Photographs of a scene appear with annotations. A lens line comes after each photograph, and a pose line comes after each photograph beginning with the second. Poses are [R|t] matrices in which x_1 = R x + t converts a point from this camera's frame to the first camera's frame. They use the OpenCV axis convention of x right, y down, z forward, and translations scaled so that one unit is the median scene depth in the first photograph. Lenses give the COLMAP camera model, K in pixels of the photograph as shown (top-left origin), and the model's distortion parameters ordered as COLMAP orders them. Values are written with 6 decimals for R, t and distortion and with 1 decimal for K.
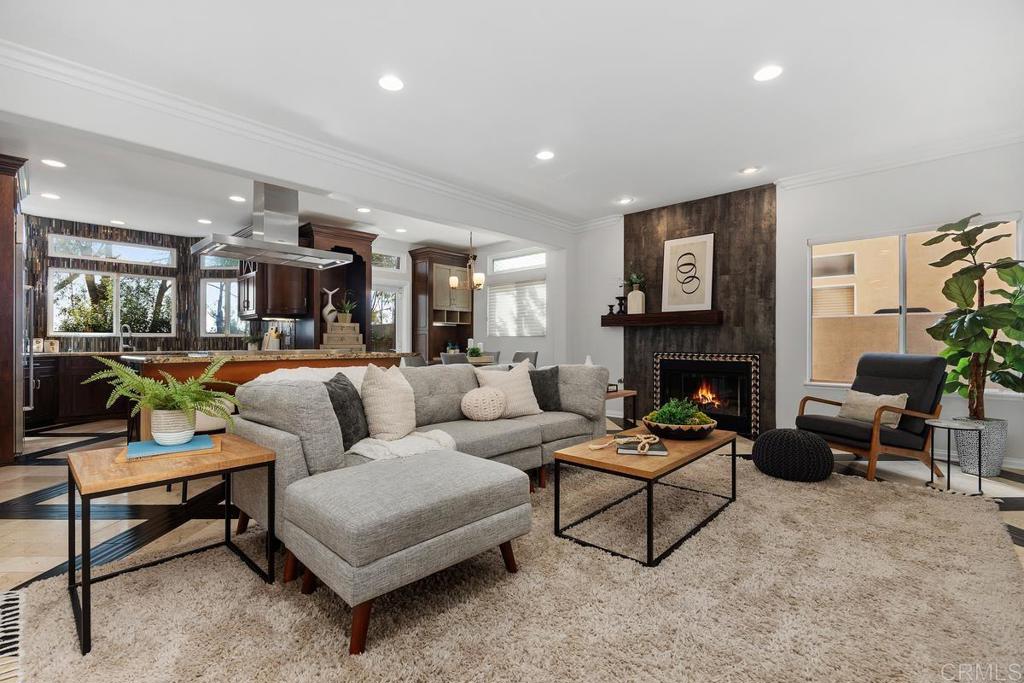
lens RADIAL K [[446.7, 0, 504.1], [0, 446.7, 339.6], [0, 0, 1]] dist [-0.010961, 0.000810]
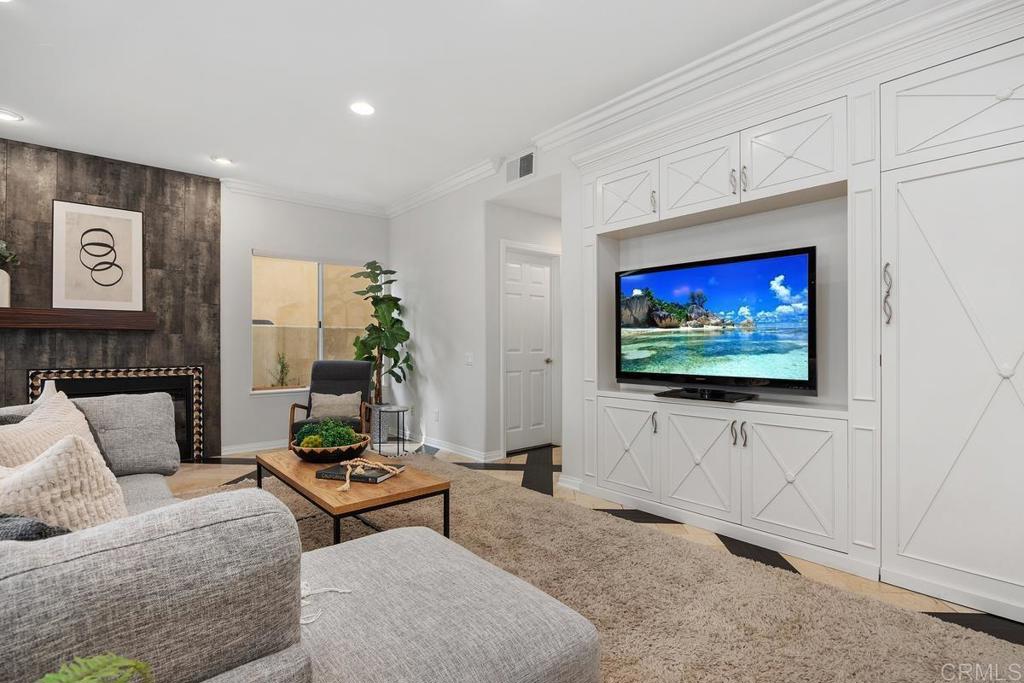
lens RADIAL K [[474.9, 0, 512.5], [0, 474.9, 344.4], [0, 0, 1]] dist [-0.018410, -0.000150]
pose [[0.100024, 0.002466, 0.994982, -0.274796], [-0.000050, 0.999997, -0.002474, -0.006851], [-0.994985, 0.000198, 0.100024, 0.271642]]
